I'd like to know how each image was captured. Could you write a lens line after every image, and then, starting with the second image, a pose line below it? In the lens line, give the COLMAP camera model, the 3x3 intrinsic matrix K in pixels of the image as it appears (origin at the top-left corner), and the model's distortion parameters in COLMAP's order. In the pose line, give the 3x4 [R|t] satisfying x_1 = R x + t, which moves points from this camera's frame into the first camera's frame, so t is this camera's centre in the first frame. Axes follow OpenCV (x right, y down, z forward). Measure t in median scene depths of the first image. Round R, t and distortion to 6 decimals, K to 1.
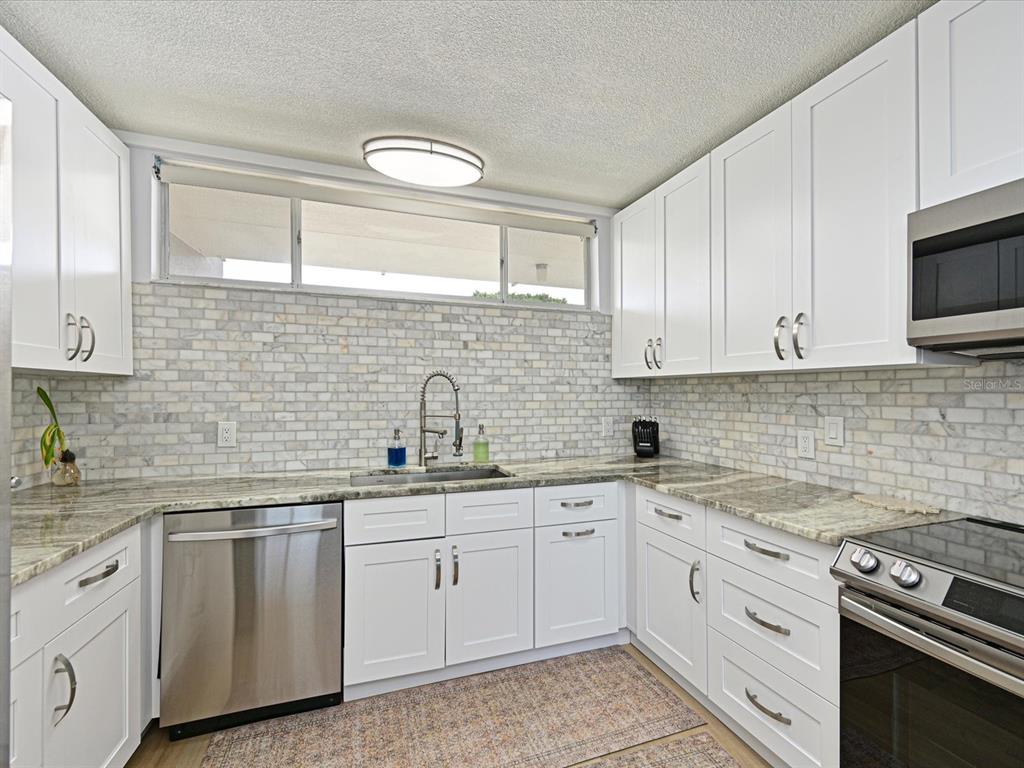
lens RADIAL K [[459.3, 0, 511.4], [0, 459.3, 393.9], [0, 0, 1]] dist [0.001021, -0.000164]
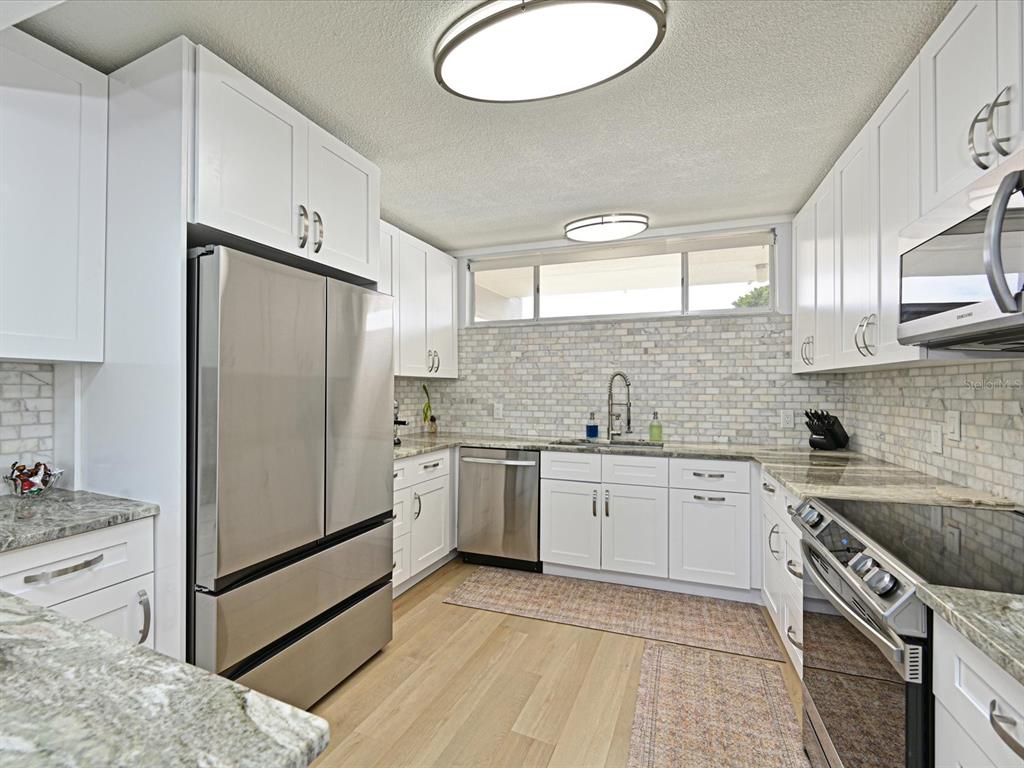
lens RADIAL K [[477.2, 0, 508.2], [0, 477.2, 386.8], [0, 0, 1]] dist [-0.000372, -0.000163]
pose [[0.767104, -0.002068, -0.641519, 0.515703], [-0.002095, 0.999981, -0.005728, 0.005239], [0.641519, 0.005737, 0.767085, -0.324661]]
